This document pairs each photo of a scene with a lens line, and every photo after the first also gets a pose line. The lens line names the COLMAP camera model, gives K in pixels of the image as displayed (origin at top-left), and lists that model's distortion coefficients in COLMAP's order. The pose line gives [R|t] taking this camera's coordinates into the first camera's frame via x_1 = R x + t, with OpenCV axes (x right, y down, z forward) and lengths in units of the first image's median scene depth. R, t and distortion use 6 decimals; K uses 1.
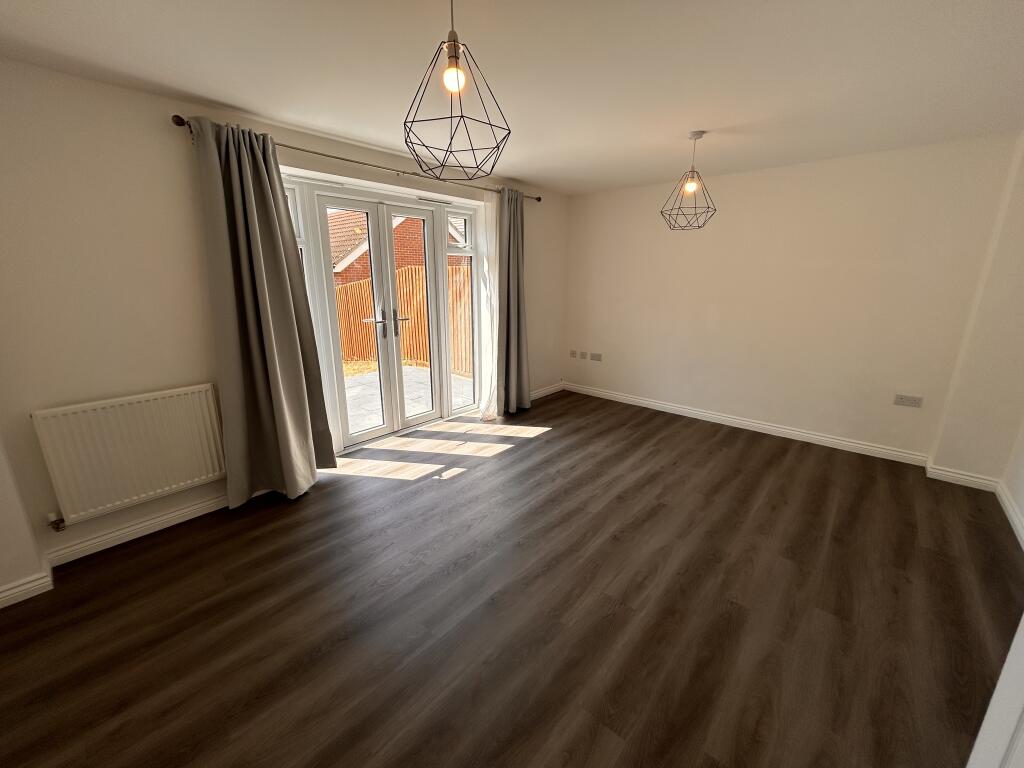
lens RADIAL K [[411.7, 0, 512.0], [0, 411.7, 384.0], [0, 0, 1]] dist [-0.002864, -0.000460]
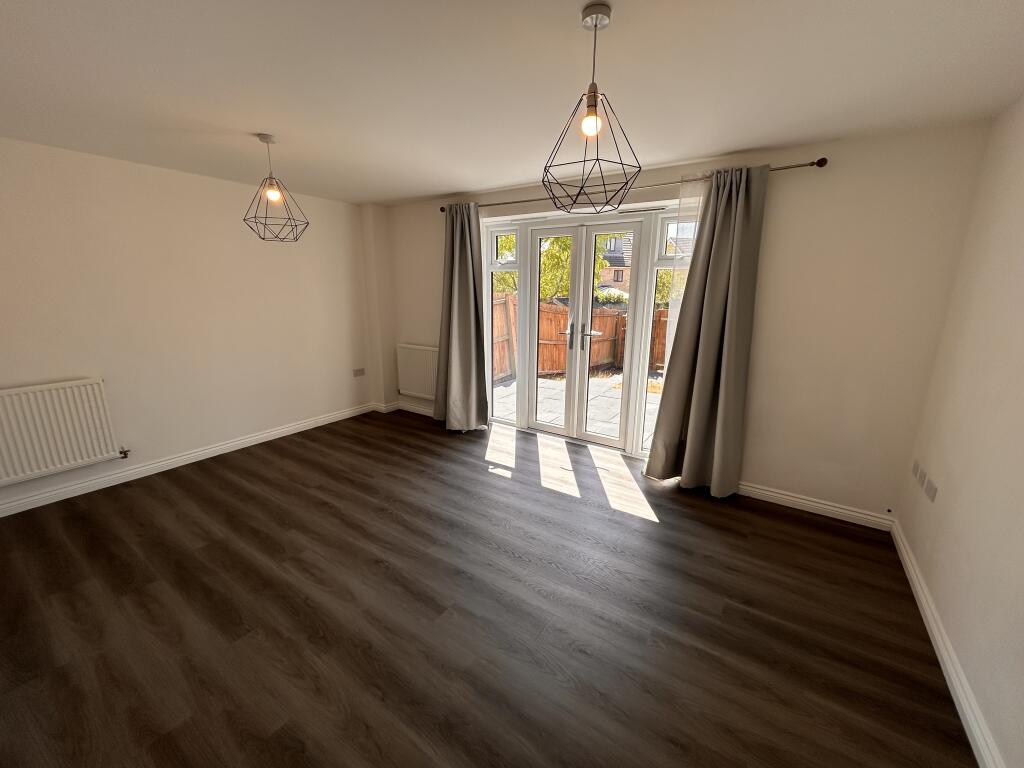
lens RADIAL K [[411.7, 0, 512.0], [0, 411.7, 384.0], [0, 0, 1]] dist [-0.002864, -0.000460]
pose [[0.129450, 0.231867, -0.964096, 0.853318], [-0.262525, 0.945596, 0.192169, -0.221179], [0.956203, 0.228223, 0.183278, 0.774223]]
